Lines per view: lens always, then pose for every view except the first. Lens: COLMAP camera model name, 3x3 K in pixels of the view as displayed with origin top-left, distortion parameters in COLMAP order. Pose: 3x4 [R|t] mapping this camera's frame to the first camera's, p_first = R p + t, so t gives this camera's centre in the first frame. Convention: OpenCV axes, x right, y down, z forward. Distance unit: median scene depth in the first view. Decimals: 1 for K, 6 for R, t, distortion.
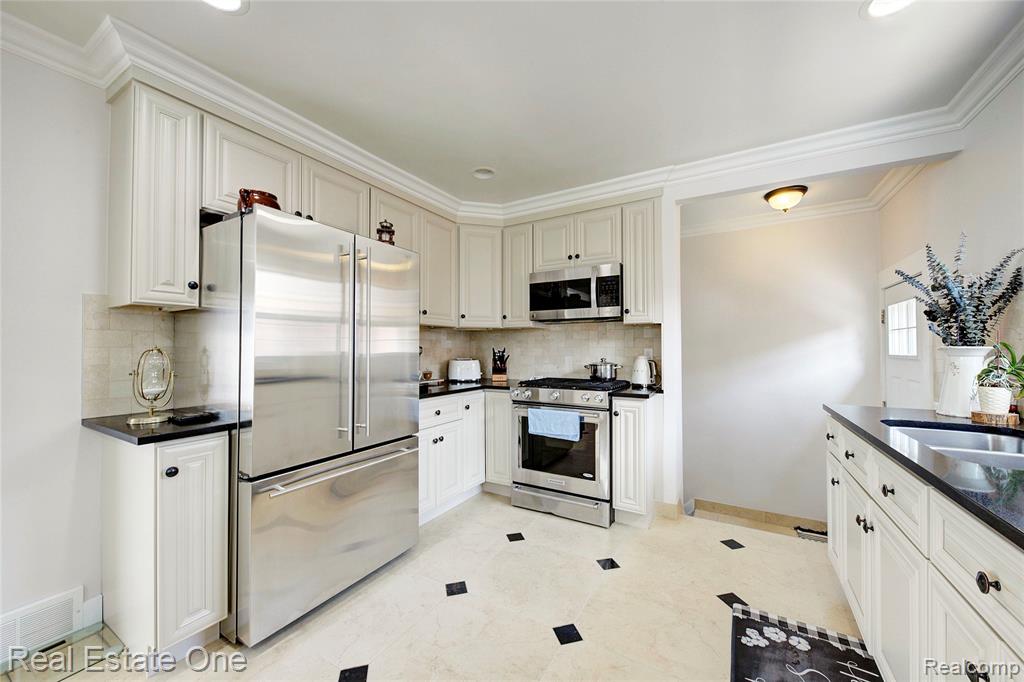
lens RADIAL K [[386.4, 0, 512.0], [0, 386.4, 341.0], [0, 0, 1]] dist [0.011463, 0.000038]
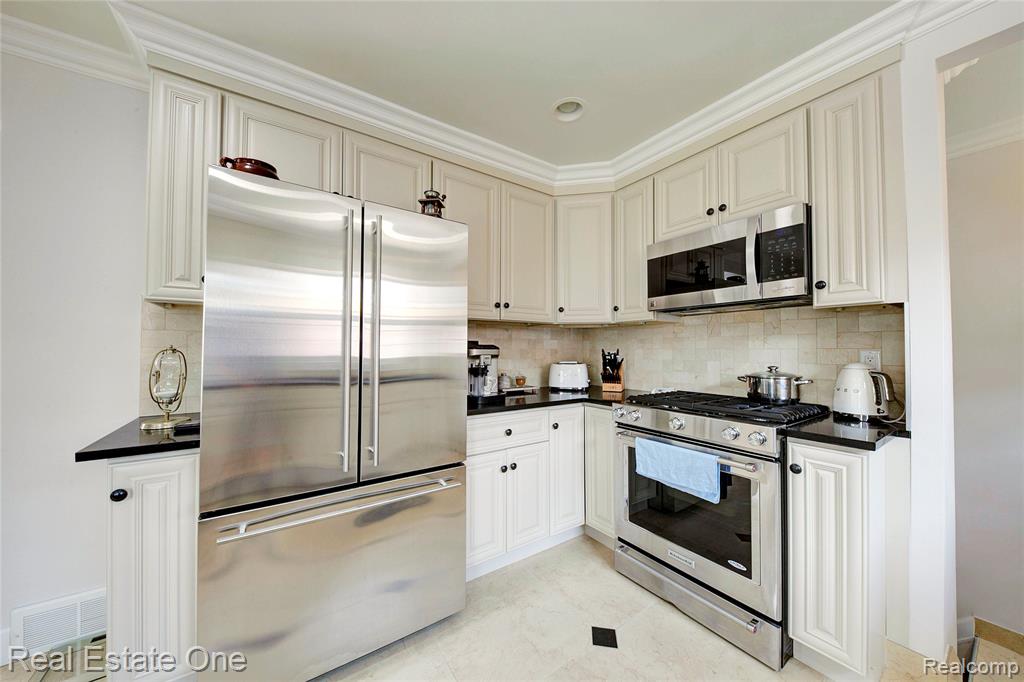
lens RADIAL K [[351.8, 0, 512.0], [0, 351.8, 342.4], [0, 0, 1]] dist [0.013425, -0.008447]
pose [[0.903482, -0.005974, -0.428585, 0.105718], [0.005346, 0.999982, -0.002669, 0.006285], [0.428593, 0.000120, 0.903498, 0.323938]]
